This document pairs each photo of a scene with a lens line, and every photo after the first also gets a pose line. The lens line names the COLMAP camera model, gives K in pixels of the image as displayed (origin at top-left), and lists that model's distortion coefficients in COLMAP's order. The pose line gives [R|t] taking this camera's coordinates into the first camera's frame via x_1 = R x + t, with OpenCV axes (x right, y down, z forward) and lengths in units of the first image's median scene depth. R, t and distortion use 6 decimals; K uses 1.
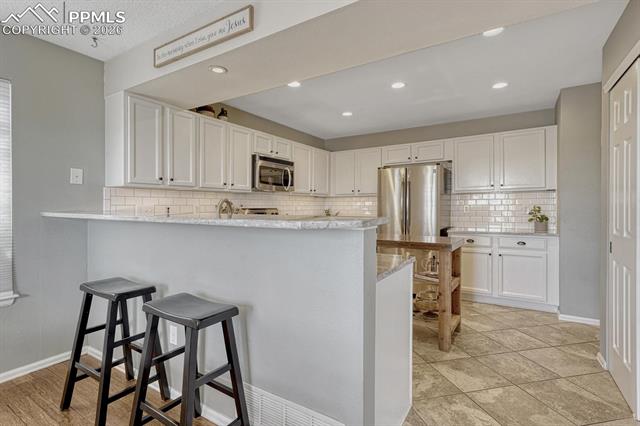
lens RADIAL K [[313.5, 0, 320.6], [0, 313.5, 206.3], [0, 0, 1]] dist [-0.004348, 0.001015]
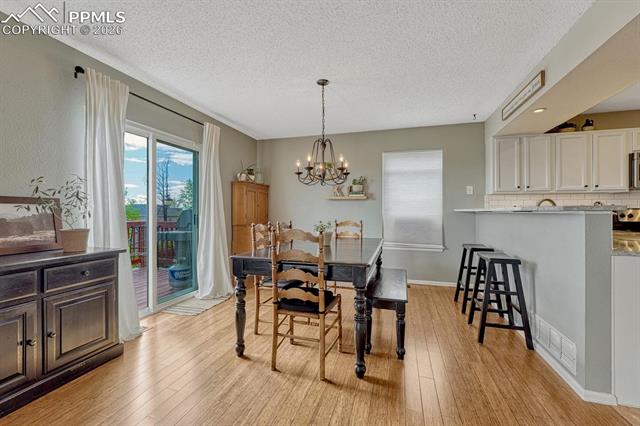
lens RADIAL K [[270.4, 0, 319.6], [0, 270.4, 209.6], [0, 0, 1]] dist [-0.011924, 0.002971]
pose [[0.261041, -0.007777, -0.965296, 0.368180], [-0.003562, 0.999953, -0.009020, 0.025904], [0.965321, 0.005793, 0.261001, -0.189902]]
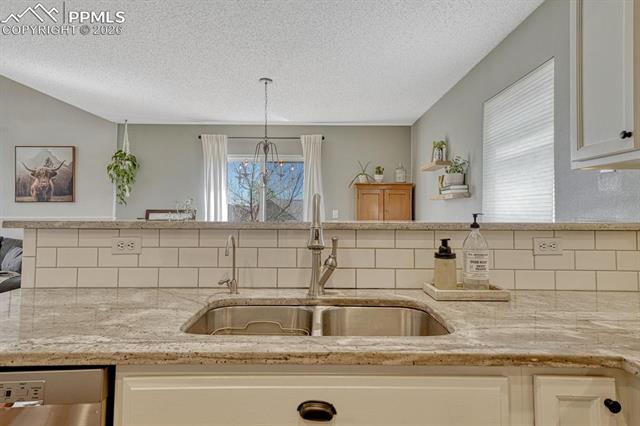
lens RADIAL K [[359.6, 0, 327.6], [0, 359.6, 203.2], [0, 0, 1]] dist [0.015154, 0.000678]
pose [[-0.836097, -0.017767, -0.548293, 0.009201], [-0.006333, 0.999721, -0.022739, 0.001821], [0.548545, -0.015540, -0.835977, 0.903186]]
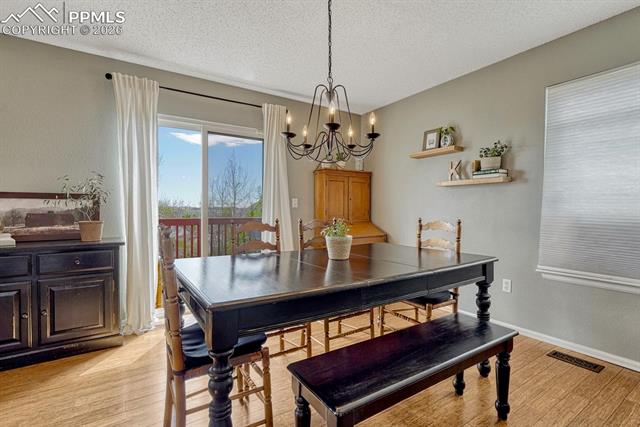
lens RADIAL K [[296.7, 0, 321.6], [0, 296.7, 213.8], [0, 0, 1]] dist [0.003270, -0.001959]
pose [[-0.417185, 0.015383, -0.908691, 0.101512], [-0.001115, 0.999847, 0.017438, 0.033281], [0.908821, 0.008288, -0.417104, 0.224411]]
